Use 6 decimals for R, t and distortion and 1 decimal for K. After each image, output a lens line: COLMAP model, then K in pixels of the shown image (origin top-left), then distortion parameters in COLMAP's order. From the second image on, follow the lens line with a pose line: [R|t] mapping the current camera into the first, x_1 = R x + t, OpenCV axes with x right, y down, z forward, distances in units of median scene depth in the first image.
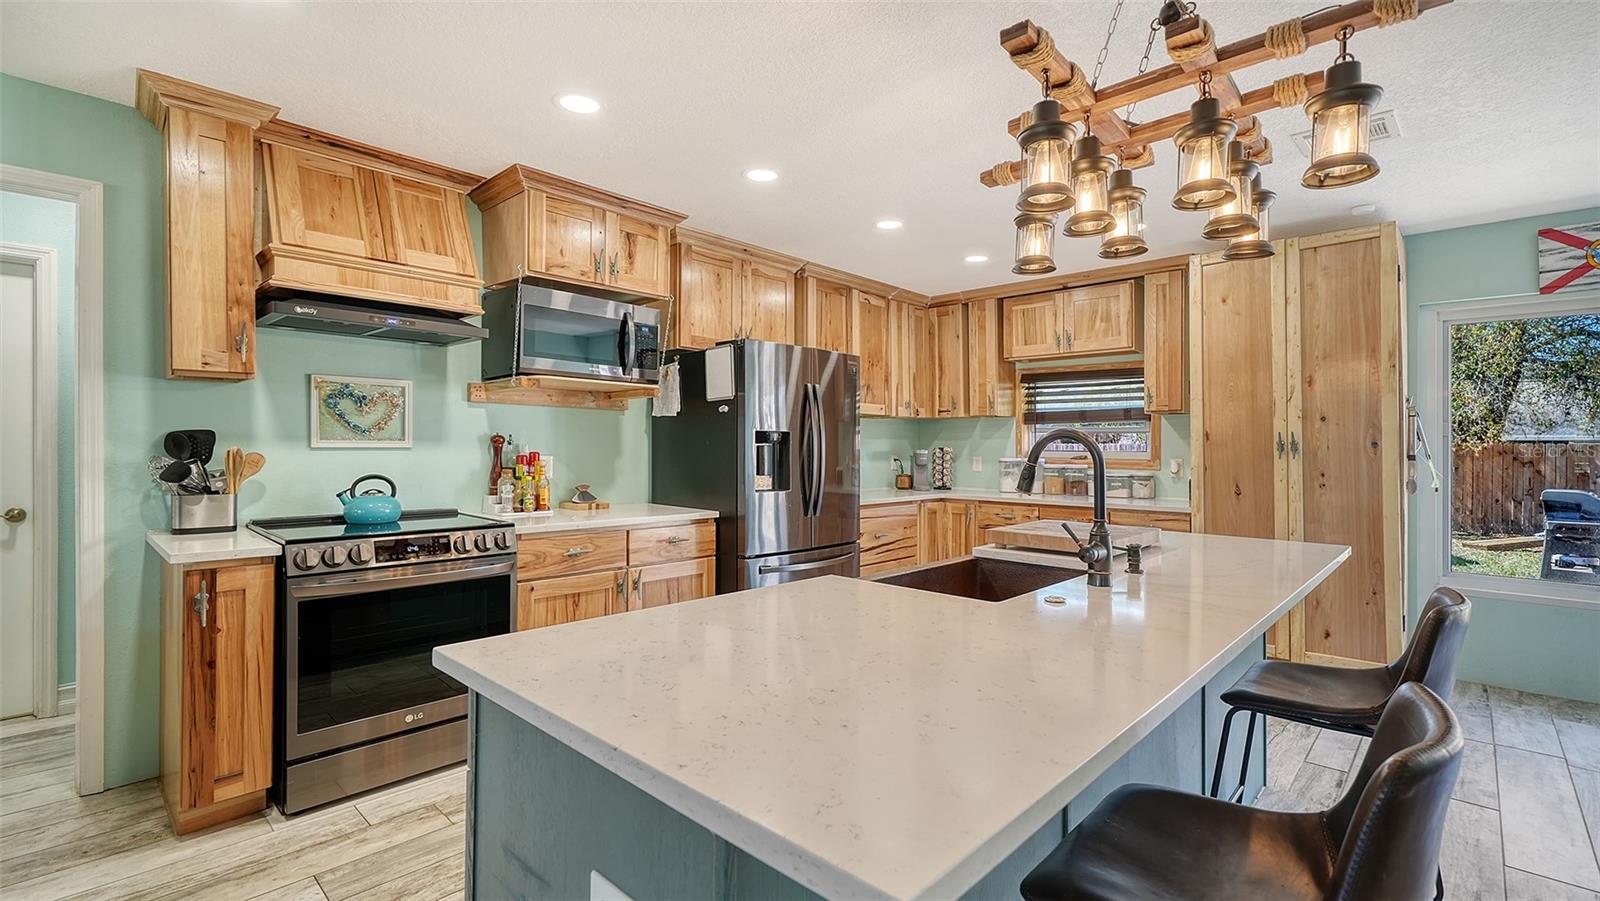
lens RADIAL K [[714.7, 0, 809.5], [0, 714.7, 439.9], [0, 0, 1]] dist [0.011513, -0.001704]
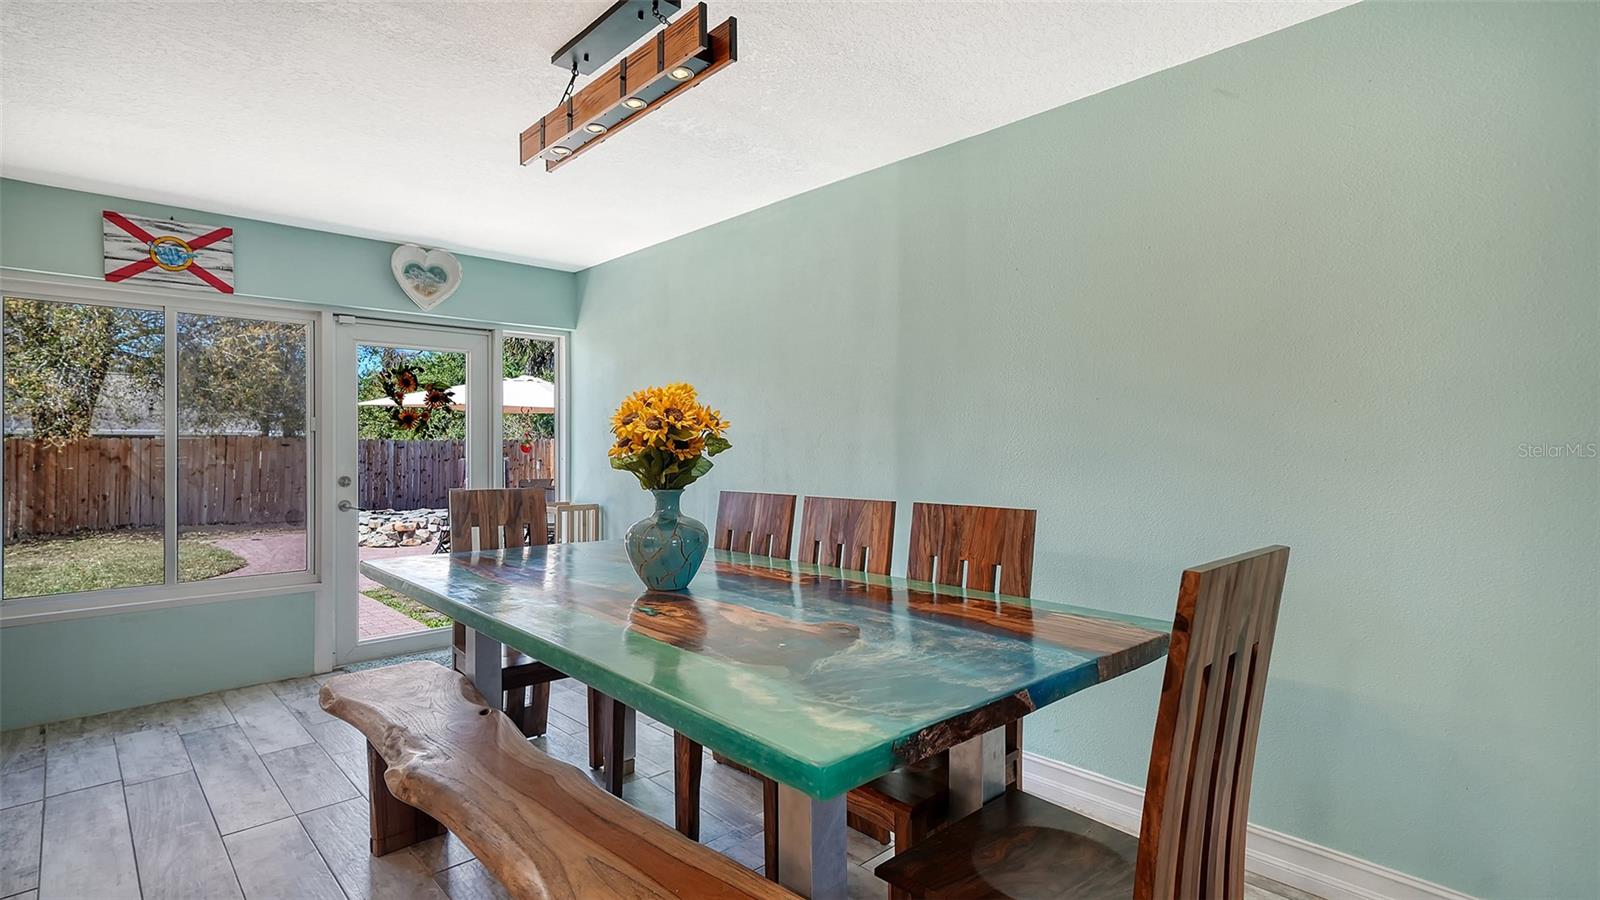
lens RADIAL K [[770.4, 0, 796.0], [0, 770.4, 443.9], [0, 0, 1]] dist [0.004760, 0.001180]
pose [[0.070285, -0.006768, 0.997504, 0.082594], [-0.006867, 0.999950, 0.007268, -0.006214], [-0.997503, -0.007360, 0.070235, 0.046842]]
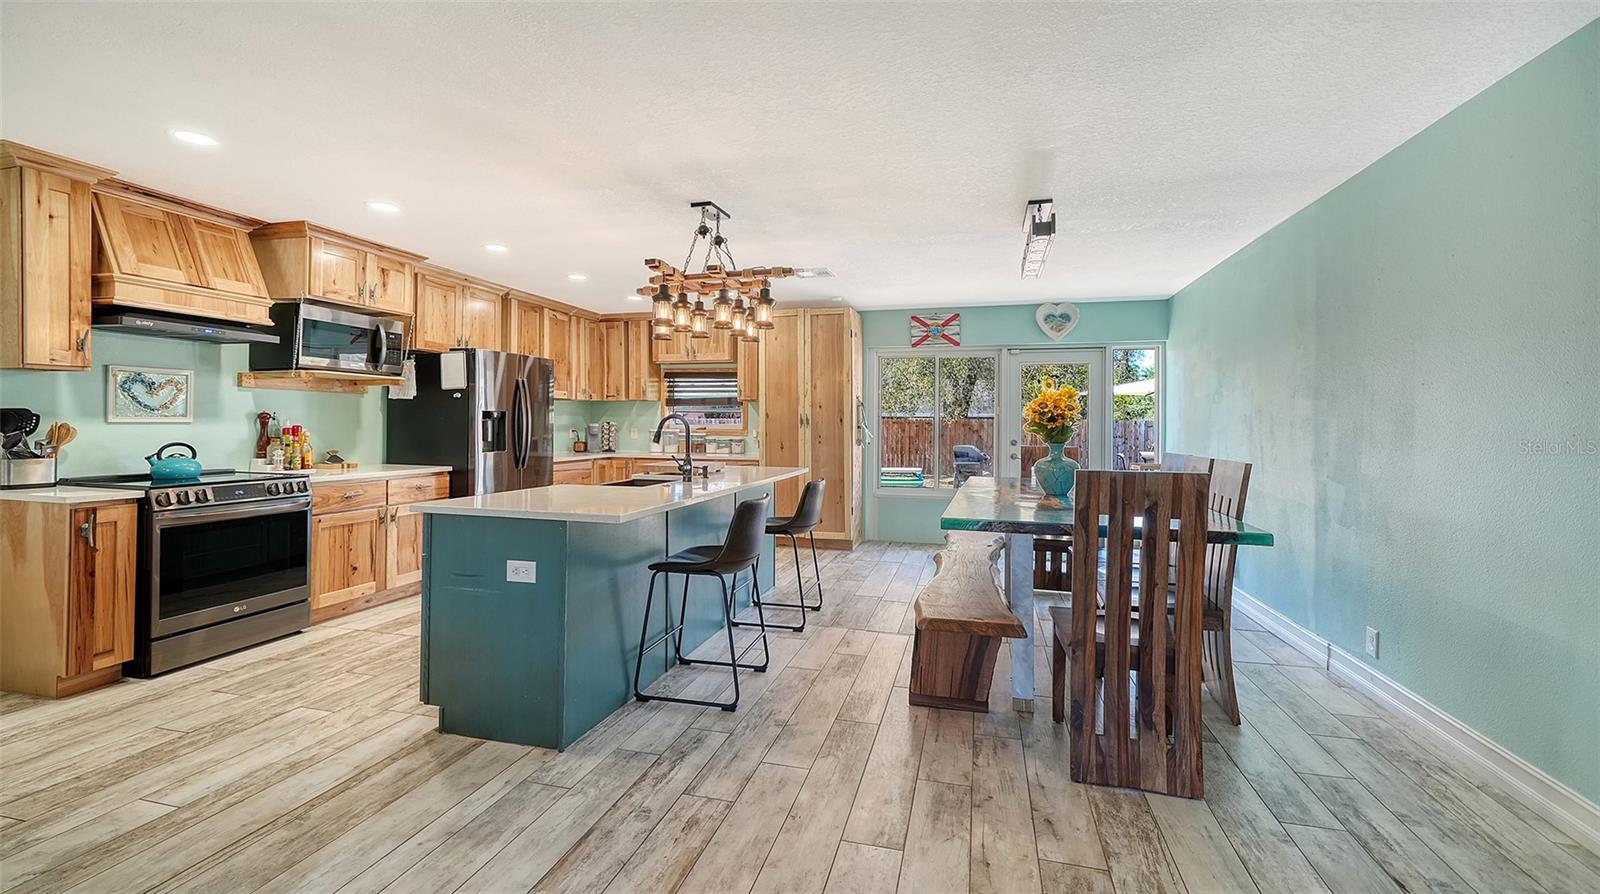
lens RADIAL K [[658.3, 0, 810.9], [0, 658.3, 415.7], [0, 0, 1]] dist [0.004284, 0.001893]
pose [[0.880569, 0.005107, 0.473890, -0.117129], [-0.006144, 0.999981, 0.000642, -0.007084], [-0.473878, -0.003477, 0.880584, -0.490449]]
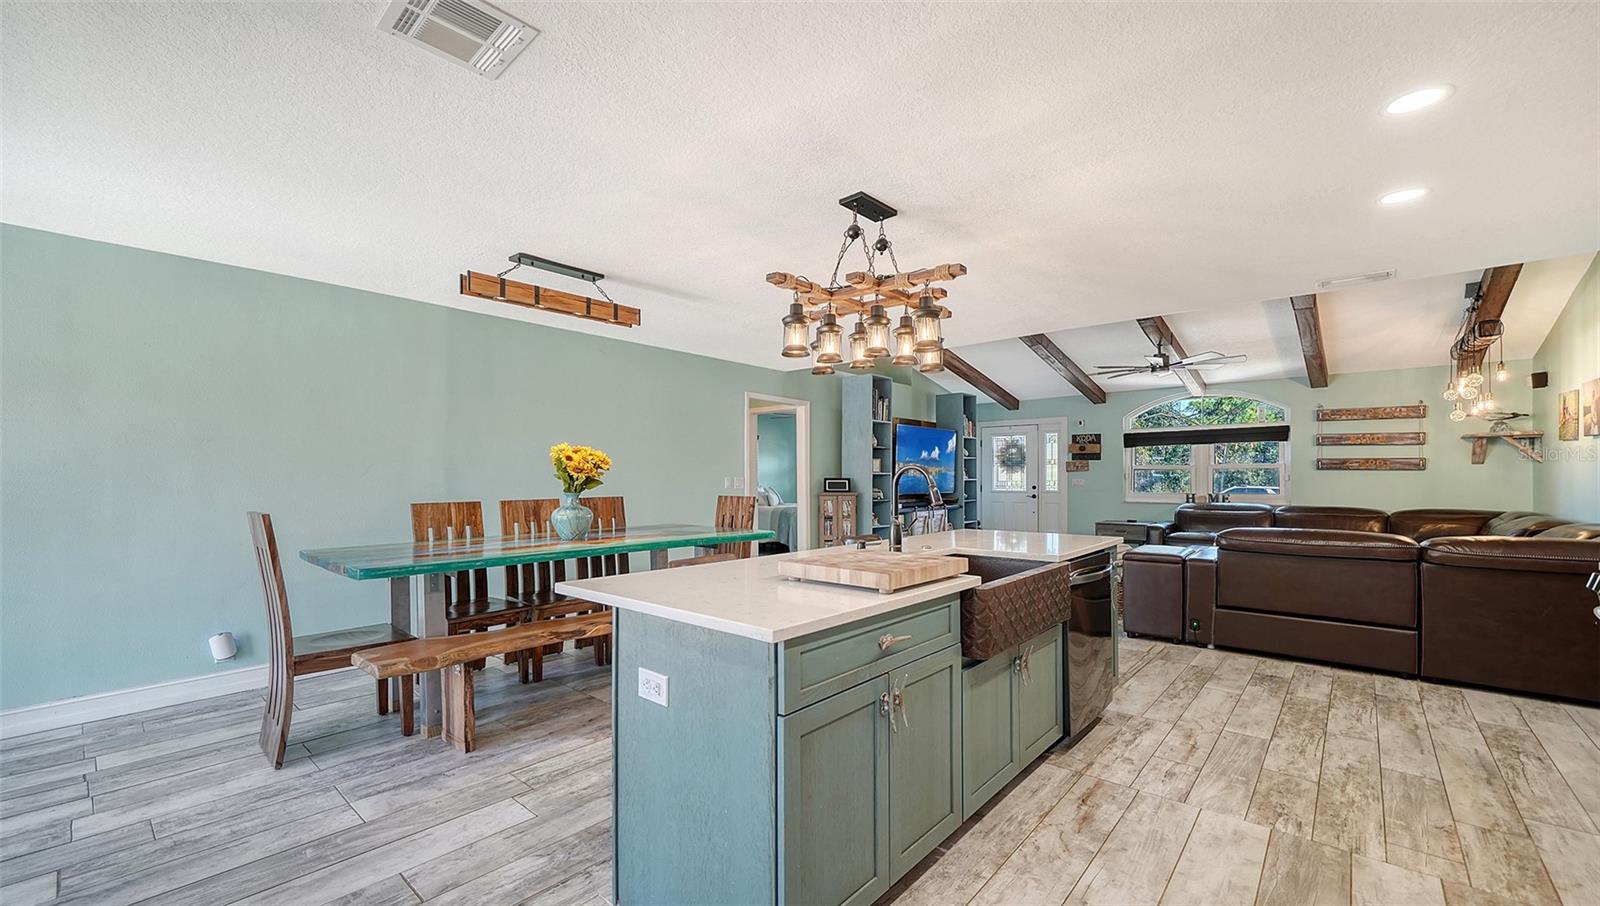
lens RADIAL K [[615.1, 0, 802.3], [0, 615.1, 488.9], [0, 0, 1]] dist [0.000890, 0.000276]
pose [[-0.999803, -0.006462, -0.018744, 0.336399], [-0.006562, 0.999965, 0.005261, 0.019909], [0.018709, 0.005383, -0.999810, 1.245774]]
